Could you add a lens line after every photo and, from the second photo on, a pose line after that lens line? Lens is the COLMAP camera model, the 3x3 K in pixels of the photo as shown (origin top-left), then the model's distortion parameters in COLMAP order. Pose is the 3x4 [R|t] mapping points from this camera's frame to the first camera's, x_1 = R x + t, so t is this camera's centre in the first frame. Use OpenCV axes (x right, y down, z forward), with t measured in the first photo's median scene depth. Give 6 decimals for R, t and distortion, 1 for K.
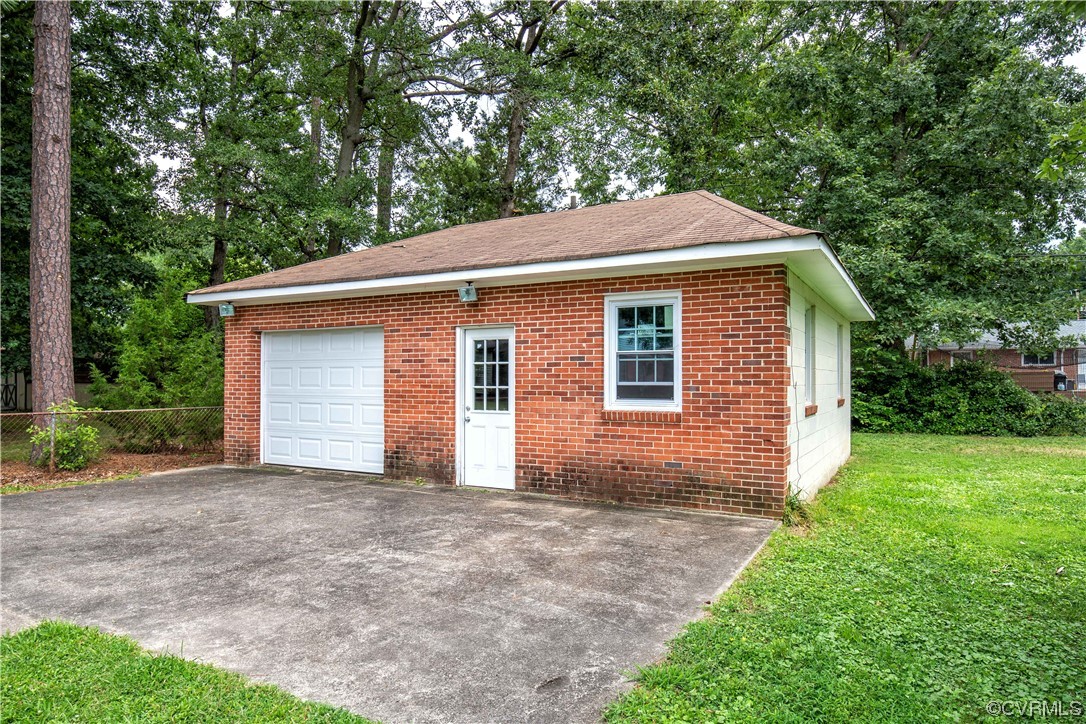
lens RADIAL K [[680.8, 0, 541.1], [0, 680.8, 364.8], [0, 0, 1]] dist [-0.010376, -0.006953]
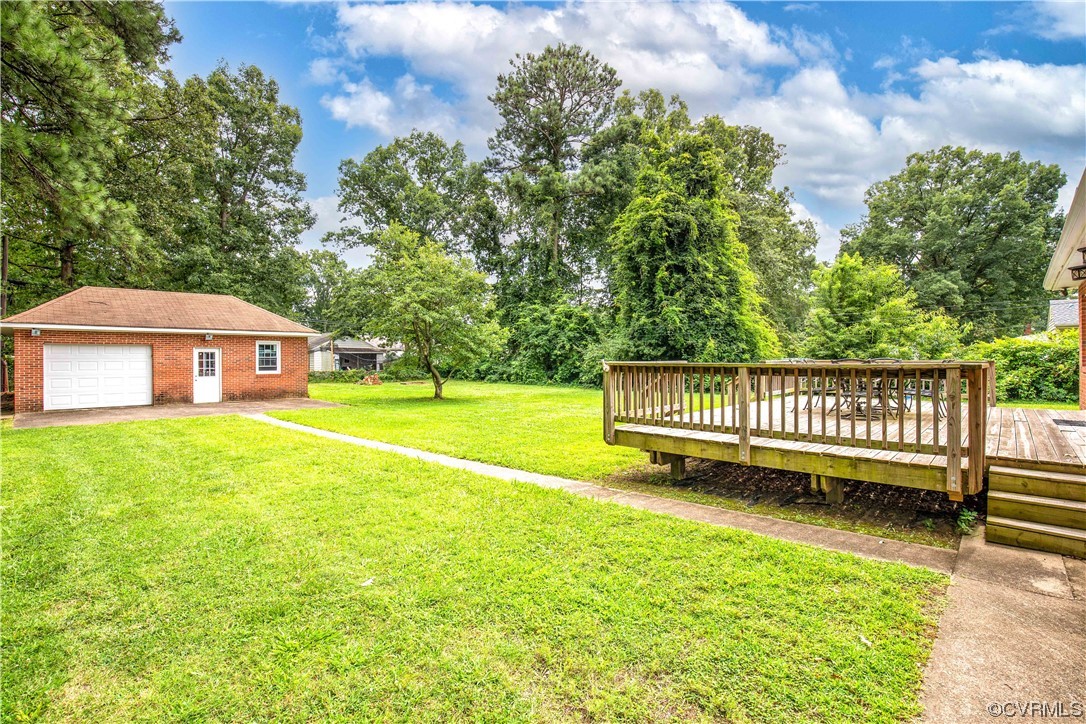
lens RADIAL K [[495.0, 0, 550.5], [0, 495.0, 361.0], [0, 0, 1]] dist [-0.035278, 0.004996]
pose [[0.236957, -0.006041, 0.971501, -1.747011], [-0.017535, 0.999791, 0.010494, -0.046149], [-0.971362, -0.019522, 0.236801, -0.923055]]
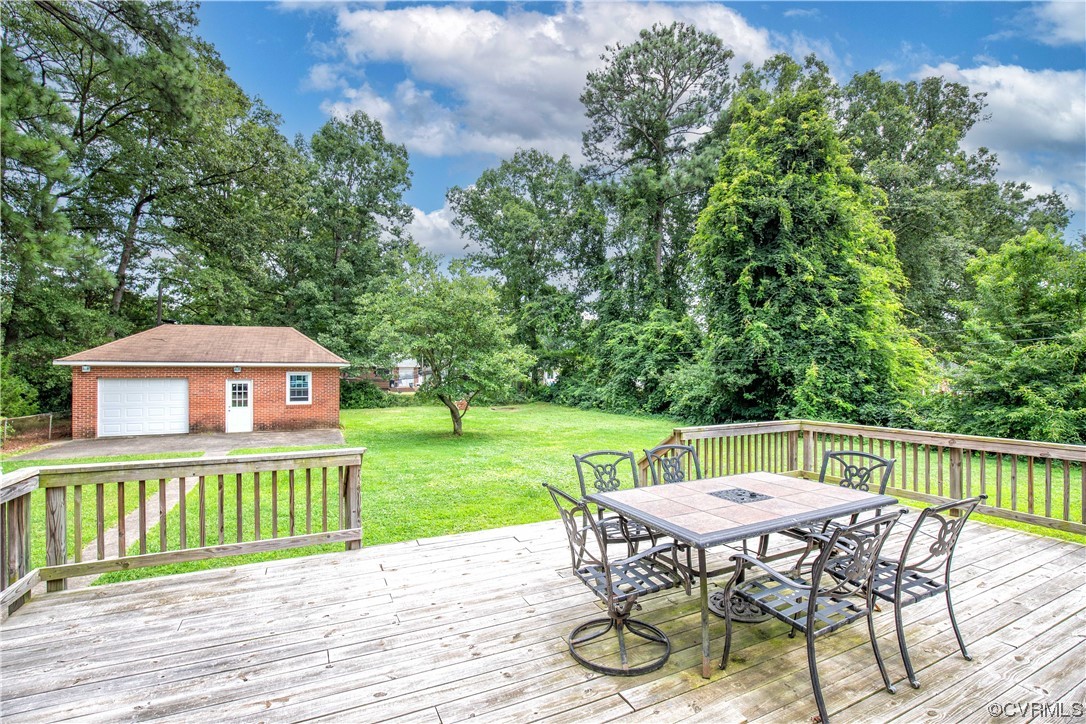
lens RADIAL K [[495.0, 0, 554.4], [0, 495.0, 368.5], [0, 0, 1]] dist [-0.035278, 0.004996]
pose [[0.560561, 0.008686, 0.828068, -1.092054], [-0.014125, 0.999900, -0.000926, -0.122602], [-0.827993, -0.011178, 0.560627, -1.388311]]
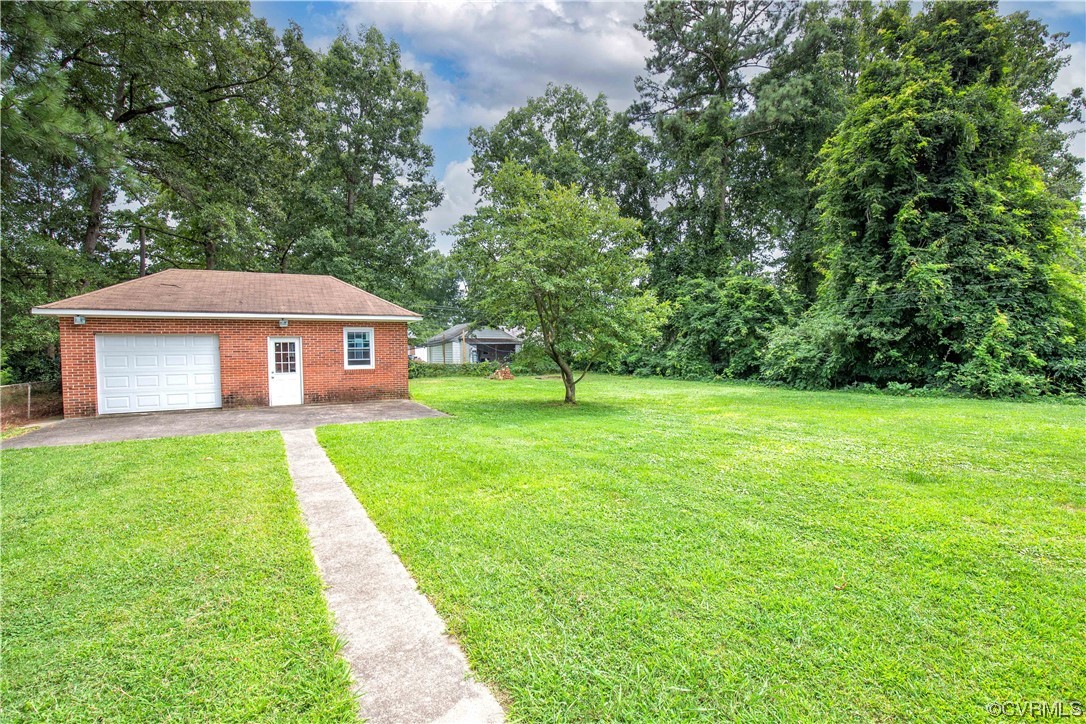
lens RADIAL K [[495.0, 0, 556.0], [0, 495.0, 369.8], [0, 0, 1]] dist [-0.035278, 0.004996]
pose [[0.499857, -0.040714, 0.865151, -1.064308], [-0.005832, 0.998714, 0.050369, -0.033180], [-0.866089, -0.030223, 0.498976, -0.647462]]
